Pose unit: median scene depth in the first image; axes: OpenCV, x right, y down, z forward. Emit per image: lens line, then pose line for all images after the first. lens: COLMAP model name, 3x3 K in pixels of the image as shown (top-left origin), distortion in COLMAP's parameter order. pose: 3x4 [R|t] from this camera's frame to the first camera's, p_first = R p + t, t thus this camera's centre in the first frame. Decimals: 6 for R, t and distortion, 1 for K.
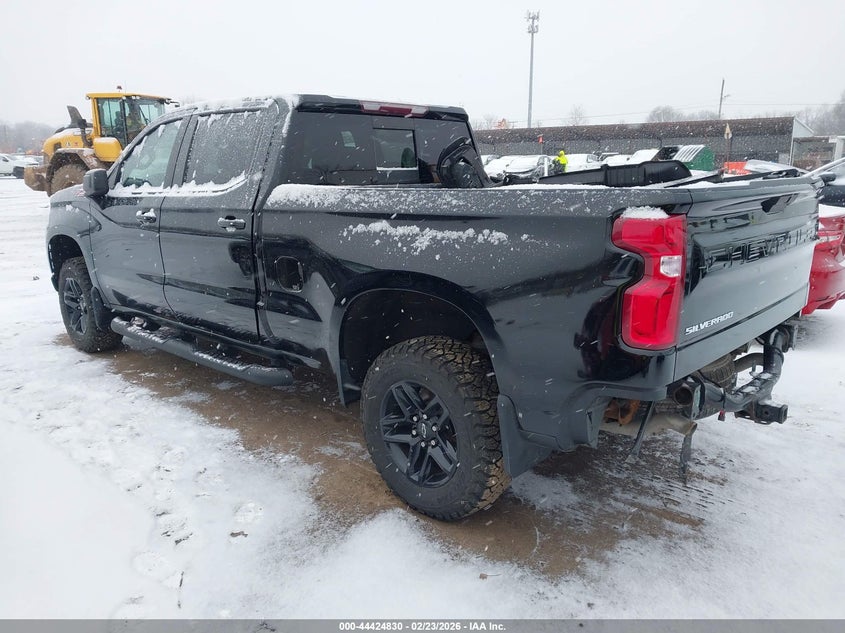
lens RADIAL K [[651.9, 0, 422.5], [0, 651.9, 316.5], [0, 0, 1]] dist [0.007394, 0.000420]
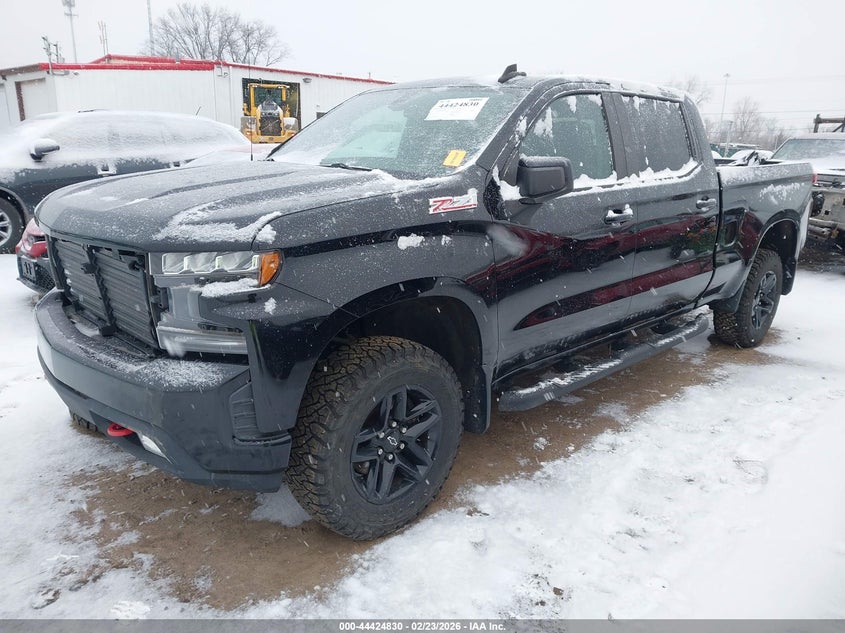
lens RADIAL K [[651.9, 0, 422.5], [0, 651.9, 316.5], [0, 0, 1]] dist [0.007394, 0.000420]
pose [[0.061195, -0.249907, 0.966334, -1.621106], [0.213015, 0.949114, 0.231964, -0.355480], [-0.975131, 0.191648, 0.111315, 1.522515]]
